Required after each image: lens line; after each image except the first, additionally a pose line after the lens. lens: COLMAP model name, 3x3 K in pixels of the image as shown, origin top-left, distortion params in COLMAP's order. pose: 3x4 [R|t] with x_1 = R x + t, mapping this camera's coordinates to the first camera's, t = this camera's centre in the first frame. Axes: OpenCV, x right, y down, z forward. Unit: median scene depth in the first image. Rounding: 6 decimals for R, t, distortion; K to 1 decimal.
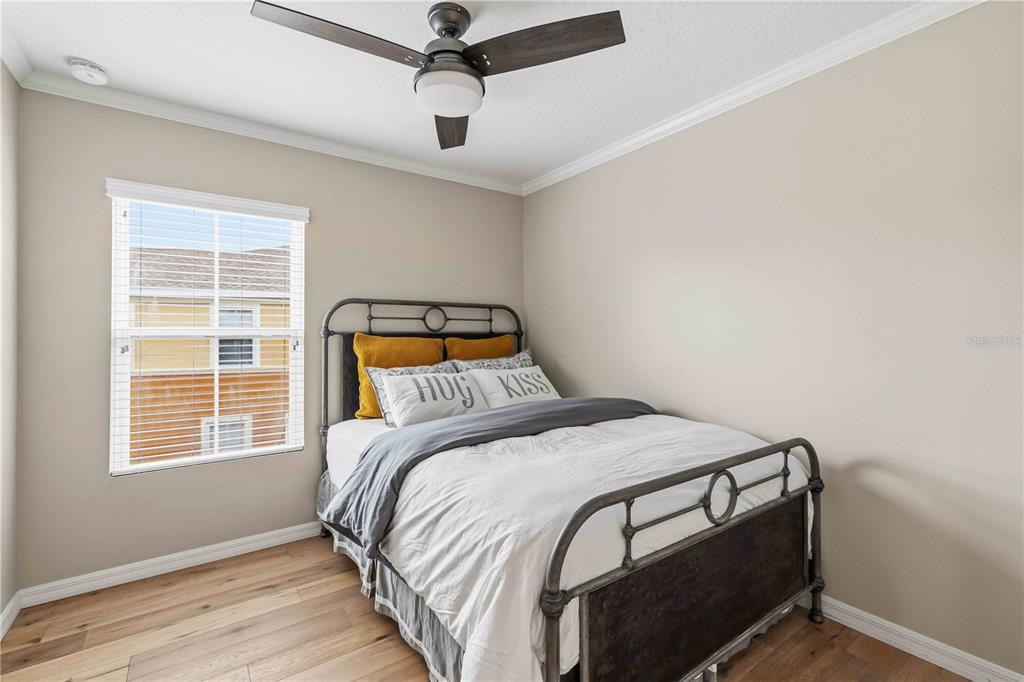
lens RADIAL K [[469.6, 0, 509.6], [0, 469.6, 336.1], [0, 0, 1]] dist [-0.002010, 0.000383]
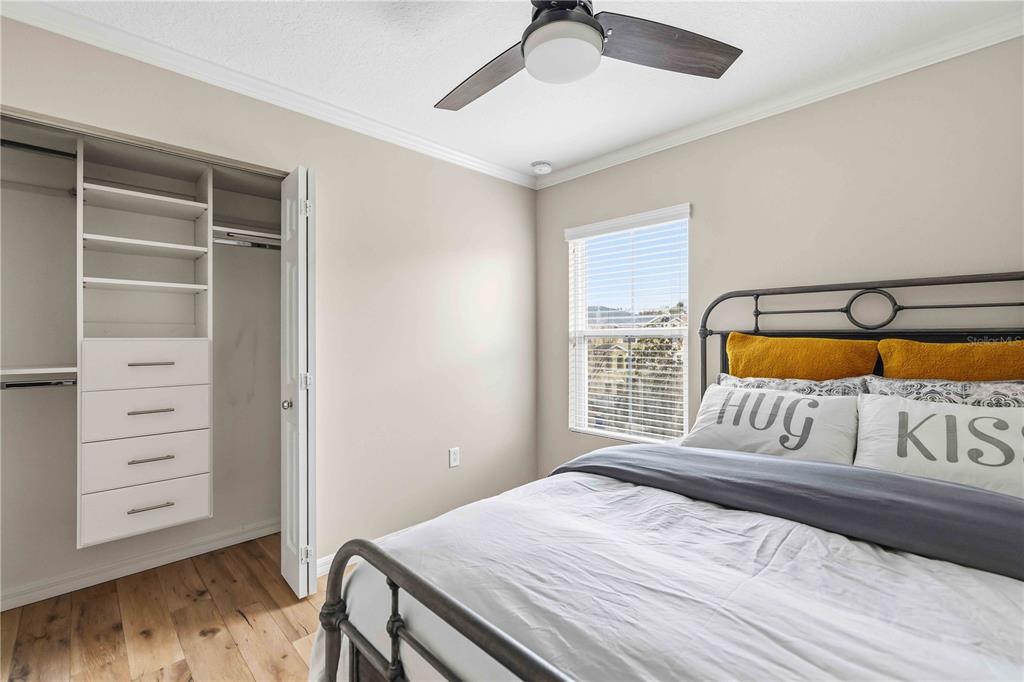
lens RADIAL K [[453.0, 0, 509.5], [0, 453.0, 330.7], [0, 0, 1]] dist [-0.000127, 0.000102]
pose [[0.142325, -0.008317, -0.989785, 0.427393], [0.001452, 0.999965, -0.008194, -0.003441], [0.989819, -0.000271, 0.142332, 0.491222]]
